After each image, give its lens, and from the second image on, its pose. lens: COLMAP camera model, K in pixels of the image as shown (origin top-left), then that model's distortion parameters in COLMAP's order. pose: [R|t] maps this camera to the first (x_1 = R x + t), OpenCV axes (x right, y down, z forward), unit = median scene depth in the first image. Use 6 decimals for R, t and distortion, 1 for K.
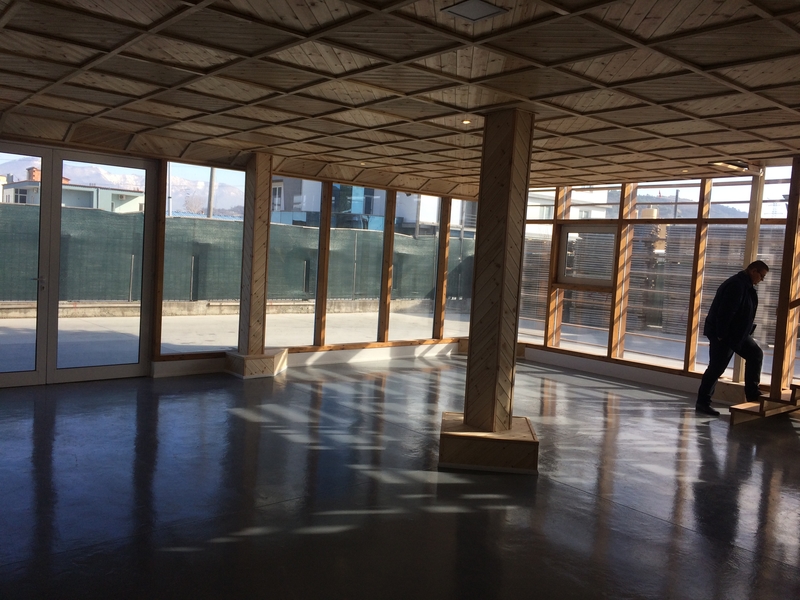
lens RADIAL K [[686.0, 0, 399.5], [0, 686.0, 300.3], [0, 0, 1]] dist [0.004186, 0.012476]
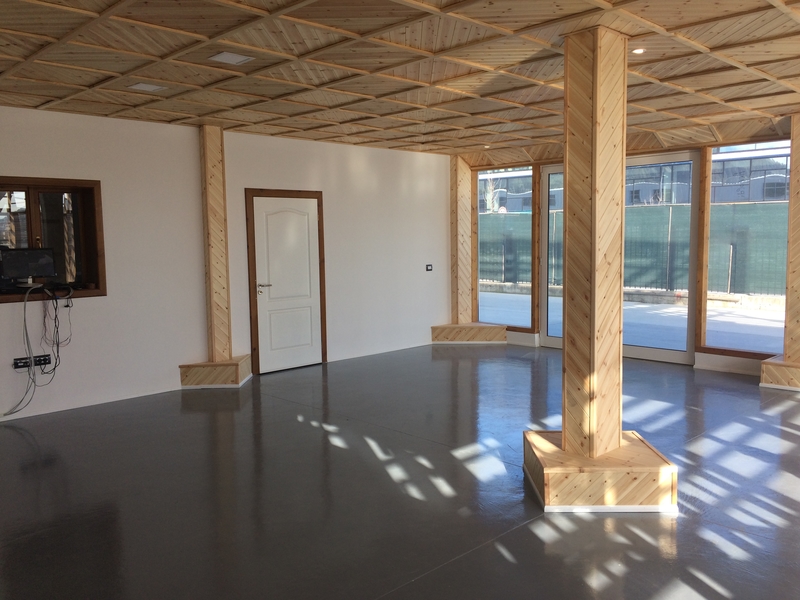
lens RADIAL K [[686.0, 0, 399.9], [0, 686.0, 299.6], [0, 0, 1]] dist [0.004186, 0.012476]
pose [[0.064101, 0.043754, -0.996984, 0.897592], [-0.050972, 0.997878, 0.040516, -0.008533], [0.996641, 0.048221, 0.066195, 0.728287]]
